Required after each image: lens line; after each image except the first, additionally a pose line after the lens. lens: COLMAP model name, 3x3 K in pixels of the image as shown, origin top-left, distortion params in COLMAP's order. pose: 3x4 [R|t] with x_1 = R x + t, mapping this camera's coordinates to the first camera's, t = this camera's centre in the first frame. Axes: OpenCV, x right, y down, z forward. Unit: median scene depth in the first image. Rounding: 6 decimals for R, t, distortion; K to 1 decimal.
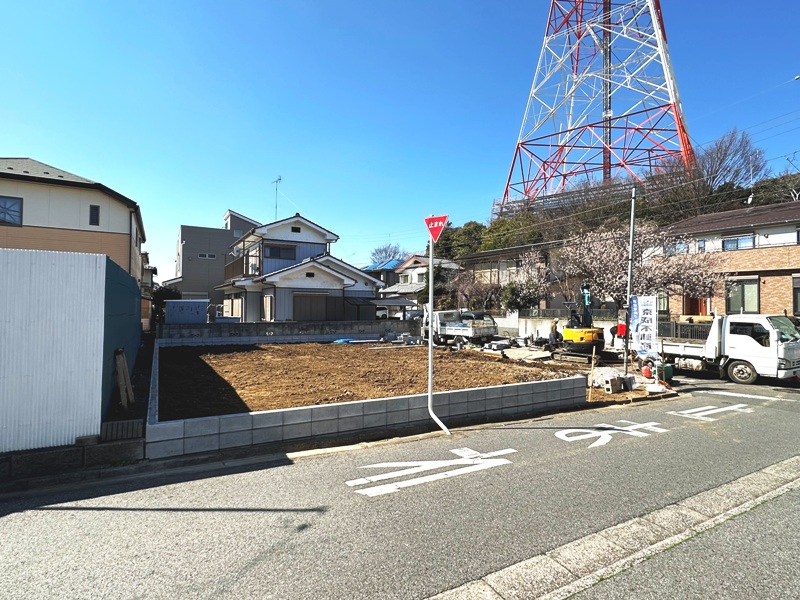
lens RADIAL K [[414.9, 0, 400.0], [0, 414.9, 300.0], [0, 0, 1]] dist [-0.002675, -0.000942]
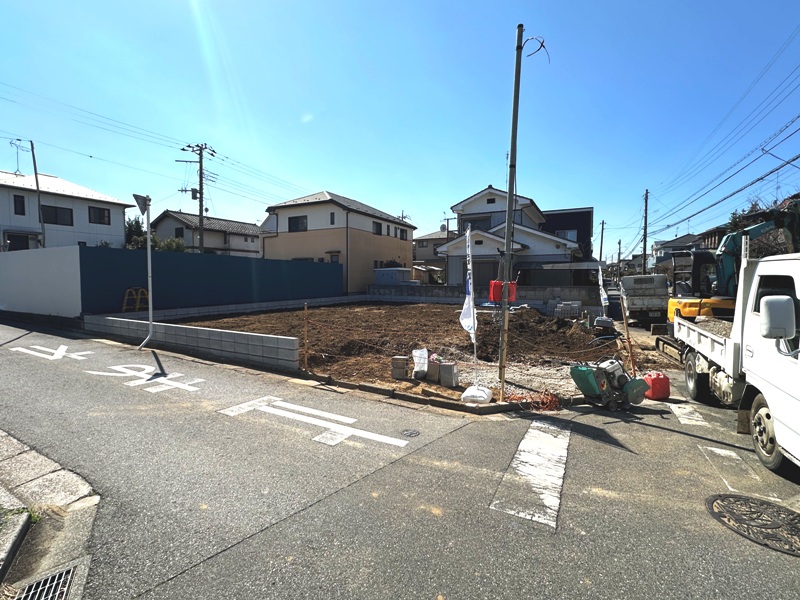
lens RADIAL K [[365.2, 0, 400.0], [0, 365.2, 300.0], [0, 0, 1]] dist [-0.003296, -0.000239]
pose [[0.533010, 0.042658, -0.845033, 0.560808], [0.017529, 0.997957, 0.061434, 0.030753], [0.845927, -0.047557, 0.531174, 0.375421]]
